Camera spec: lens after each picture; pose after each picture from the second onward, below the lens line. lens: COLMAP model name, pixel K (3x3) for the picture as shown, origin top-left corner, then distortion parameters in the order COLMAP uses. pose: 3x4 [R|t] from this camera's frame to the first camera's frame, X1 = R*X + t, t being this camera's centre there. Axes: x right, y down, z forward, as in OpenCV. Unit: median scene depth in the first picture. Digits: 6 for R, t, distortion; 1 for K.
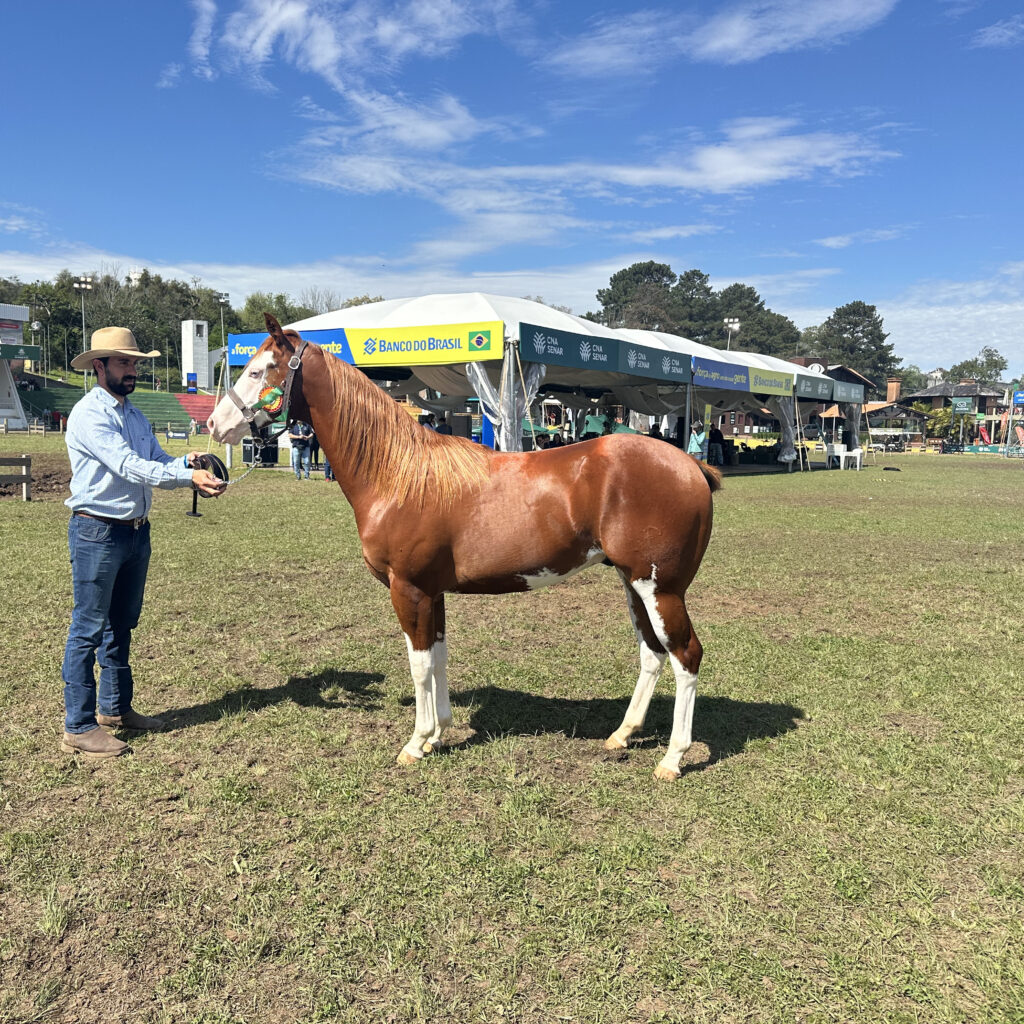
lens RADIAL K [[967.9, 0, 510.4], [0, 967.9, 511.8], [0, 0, 1]] dist [0.012824, 0.000000]
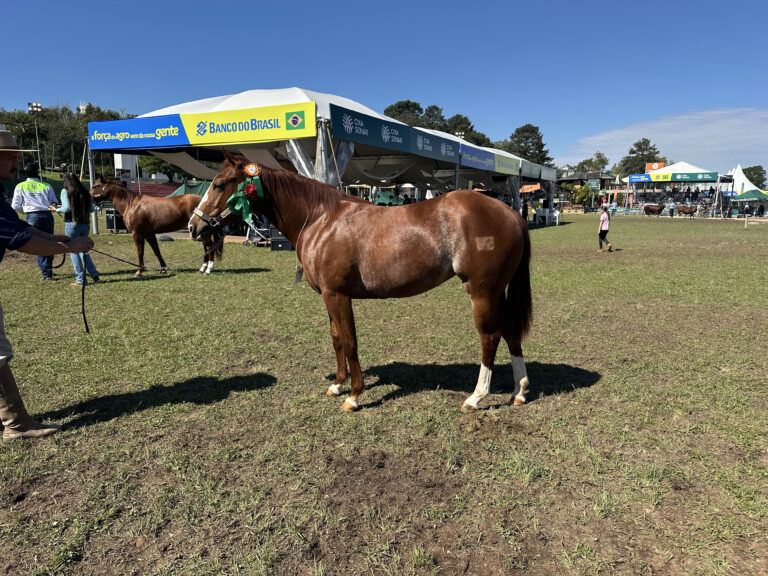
lens RADIAL K [[532.8, 0, 386.8], [0, 532.8, 291.2], [0, 0, 1]] dist [0.028405, -0.005037]
pose [[0.993830, -0.032142, 0.106151, 0.001037], [0.023741, 0.996554, 0.079480, -0.011667], [-0.108340, -0.076470, 0.991168, 0.172749]]
